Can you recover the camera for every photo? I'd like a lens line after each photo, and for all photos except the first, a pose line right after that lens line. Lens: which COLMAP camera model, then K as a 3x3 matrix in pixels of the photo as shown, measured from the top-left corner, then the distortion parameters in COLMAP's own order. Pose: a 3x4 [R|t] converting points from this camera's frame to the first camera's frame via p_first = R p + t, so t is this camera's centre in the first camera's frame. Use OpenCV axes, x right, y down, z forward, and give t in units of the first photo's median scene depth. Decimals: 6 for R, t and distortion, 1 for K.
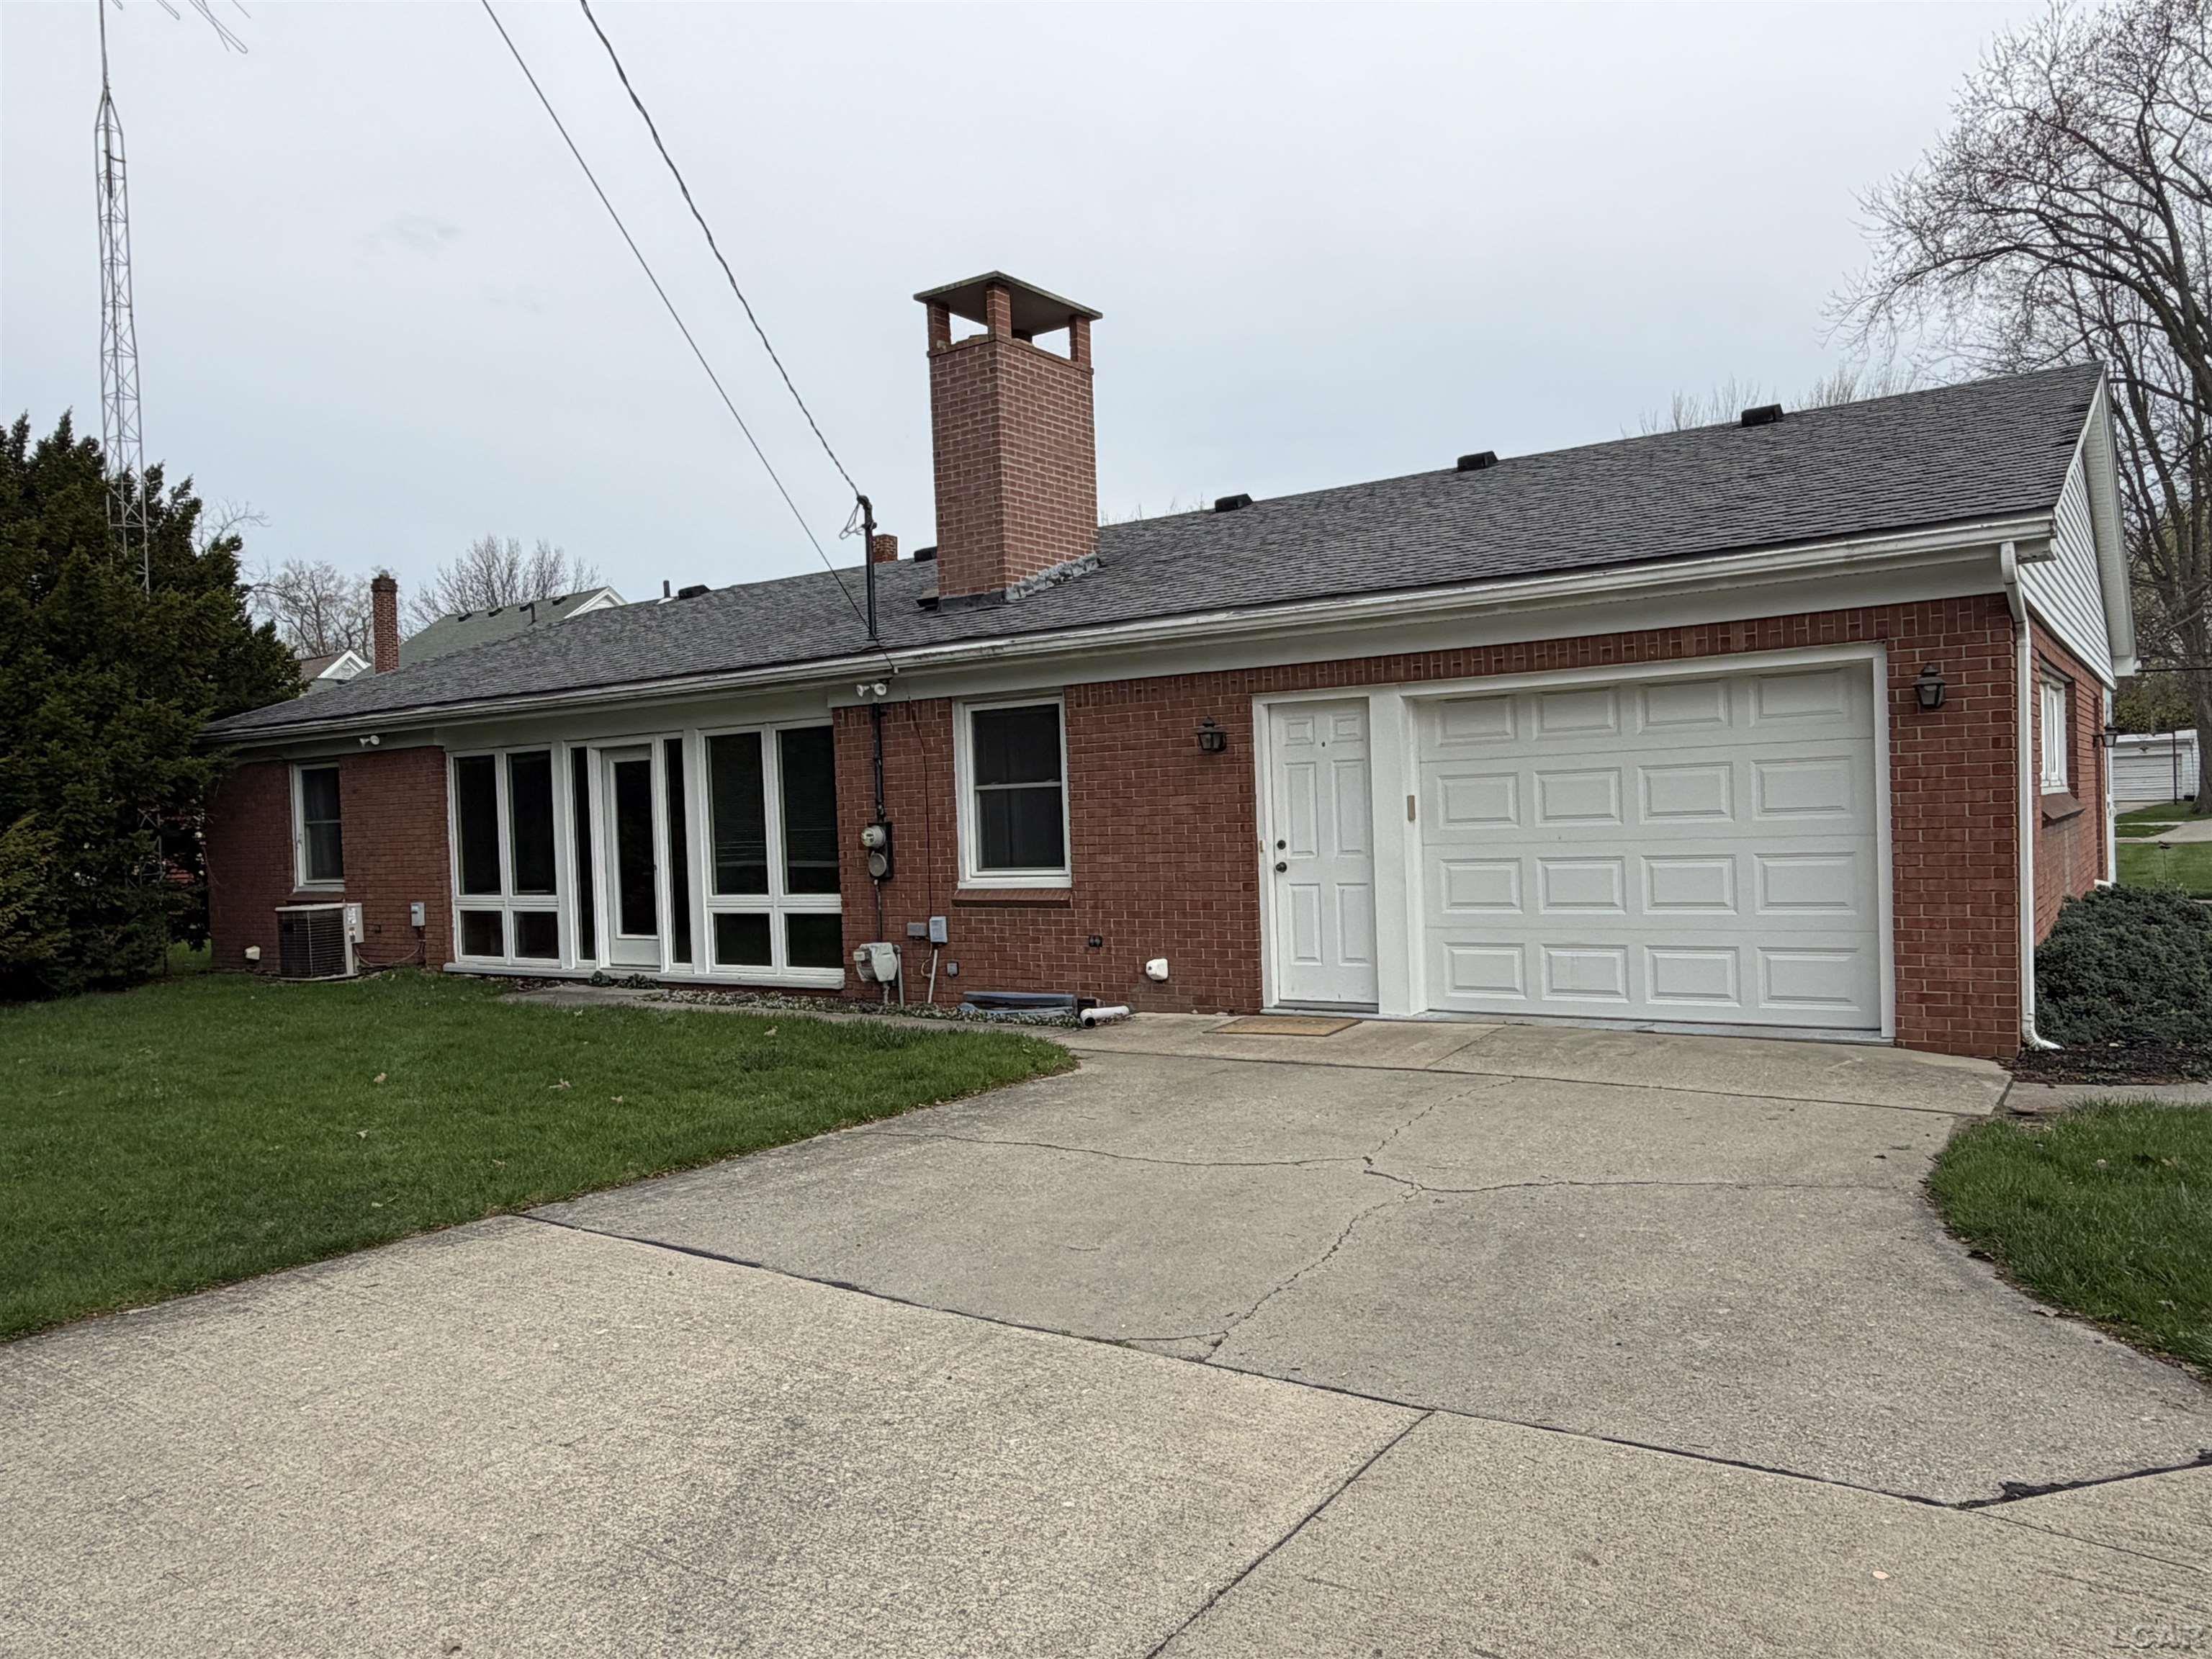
lens RADIAL K [[1556.1, 0, 1110.7], [0, 1556.1, 821.6], [0, 0, 1]] dist [-0.042786, 0.008137]
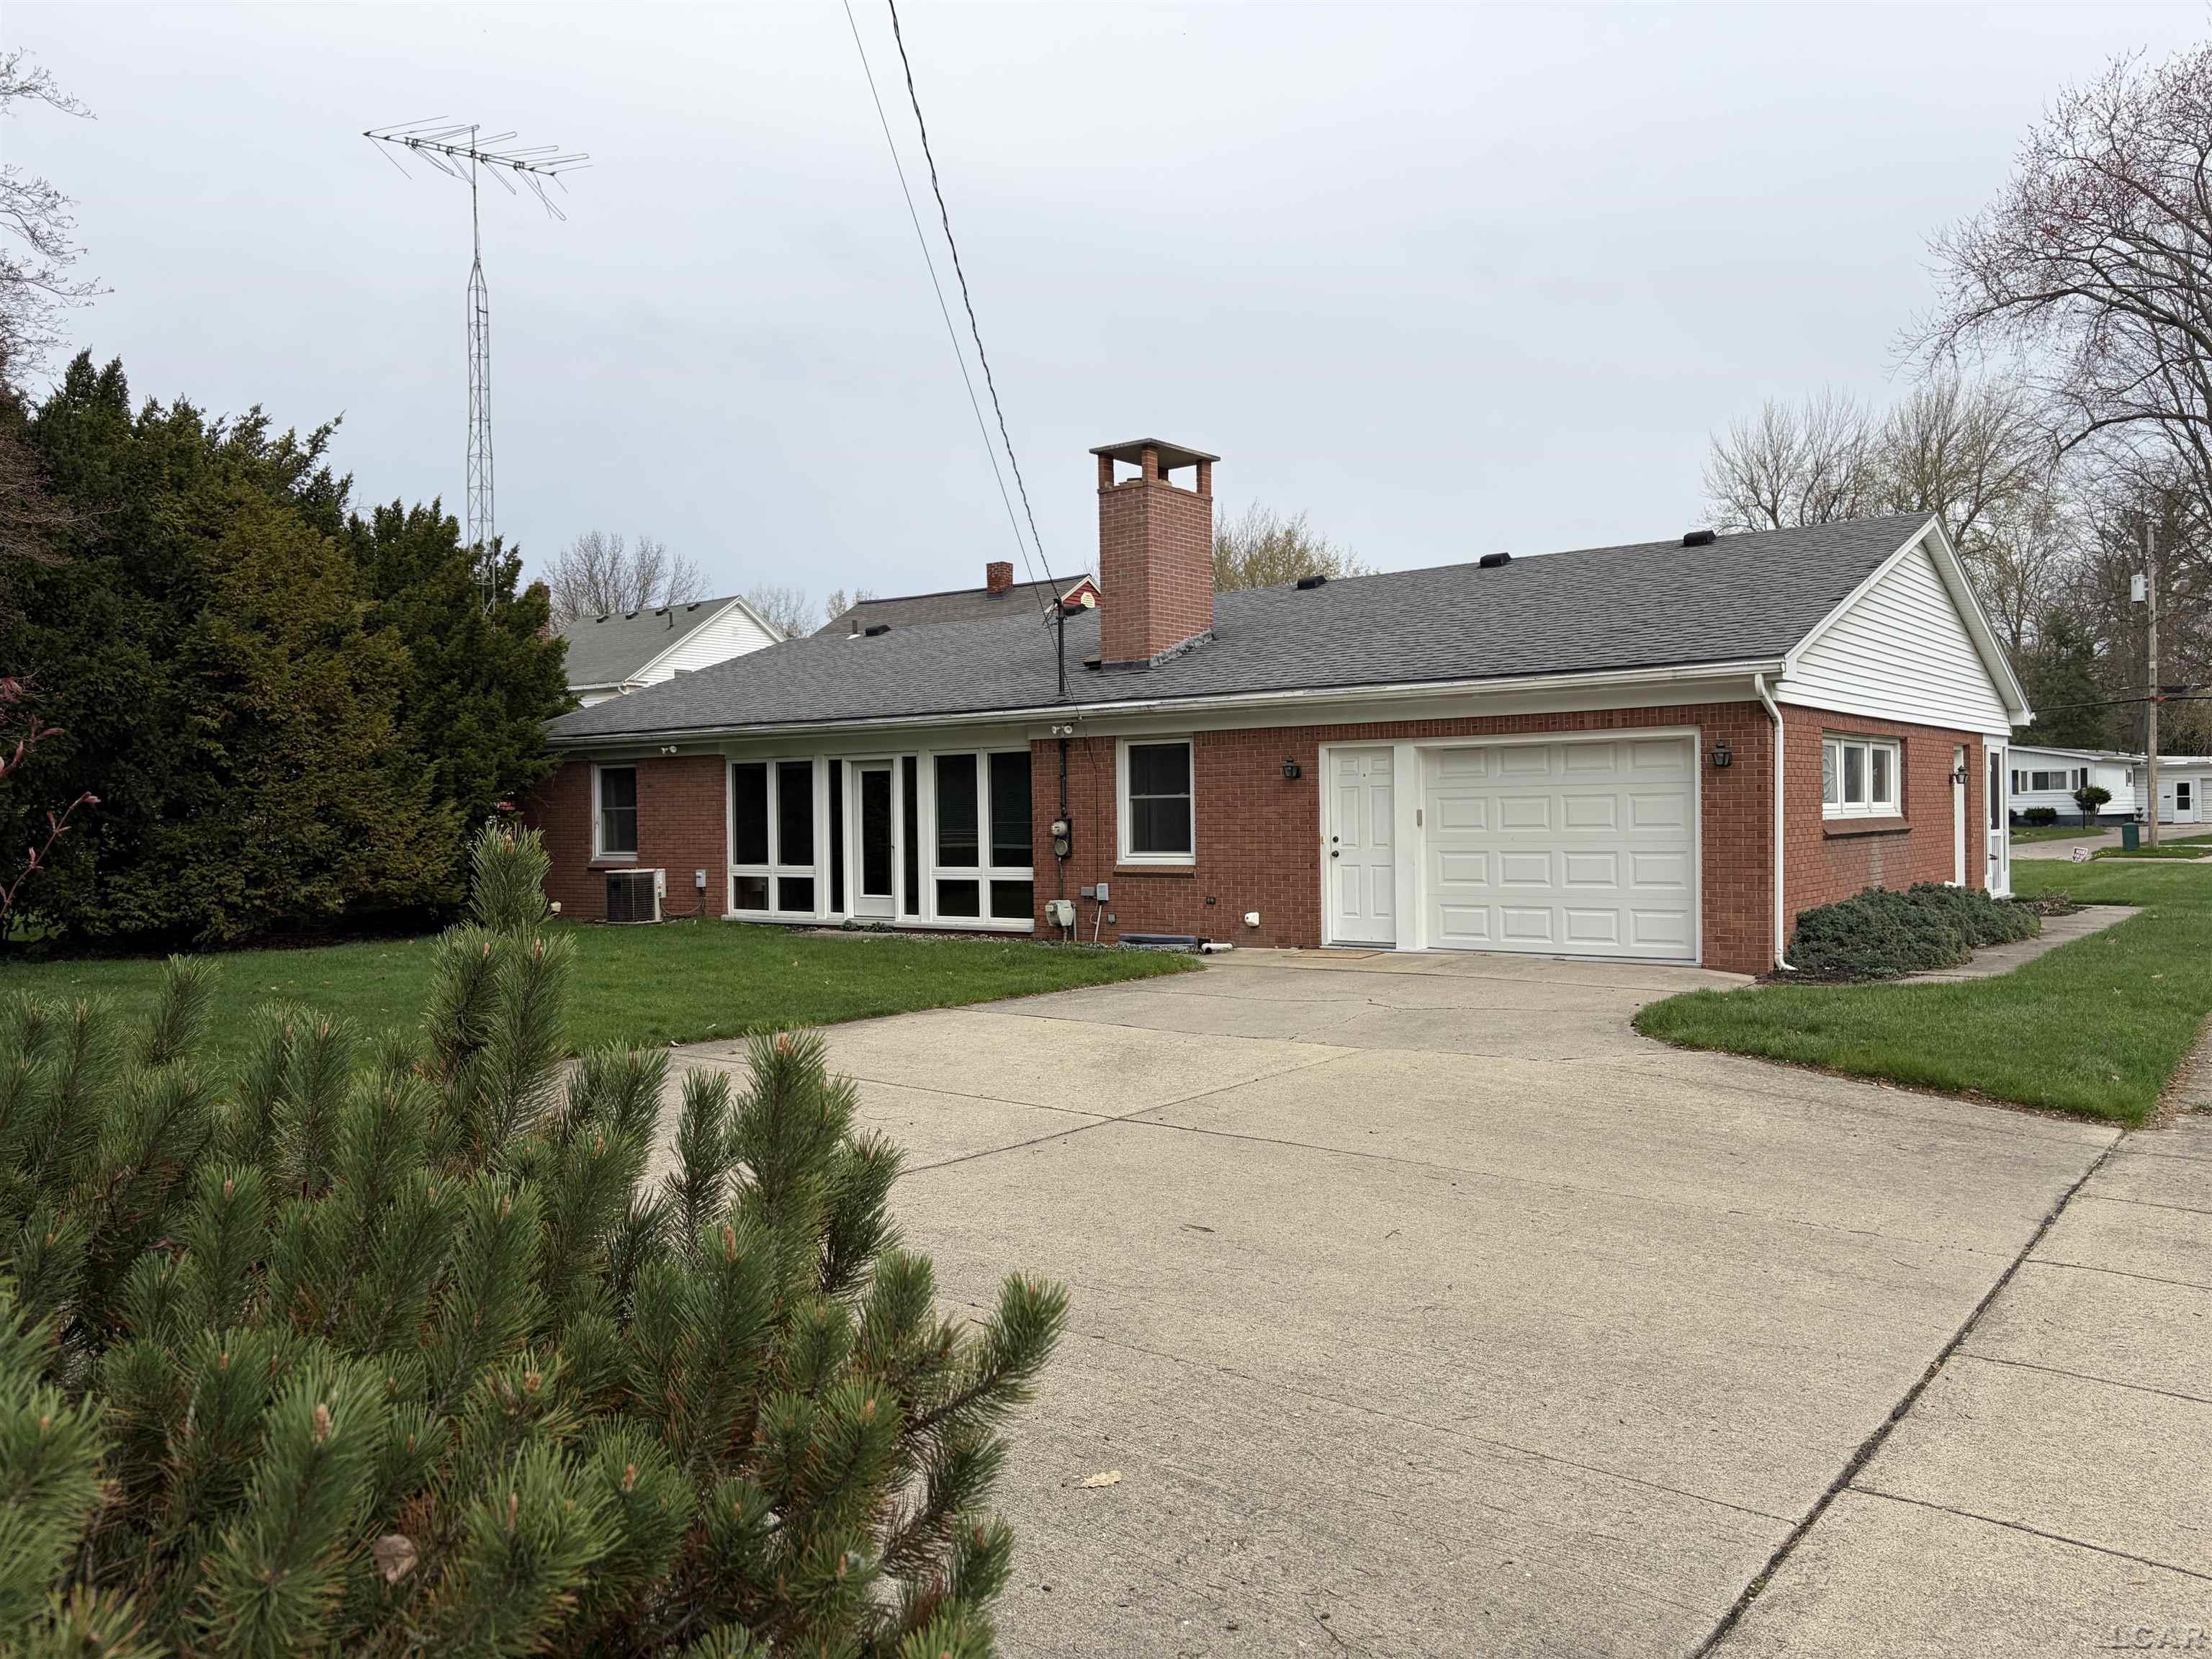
lens RADIAL K [[1650.5, 0, 1083.8], [0, 1650.5, 837.8], [0, 0, 1]] dist [0.027642, -0.024471]
pose [[0.998170, 0.023193, -0.055849, -0.039180], [-0.022535, 0.999669, 0.012395, -0.001371], [0.056118, -0.011114, 0.998362, -0.530108]]
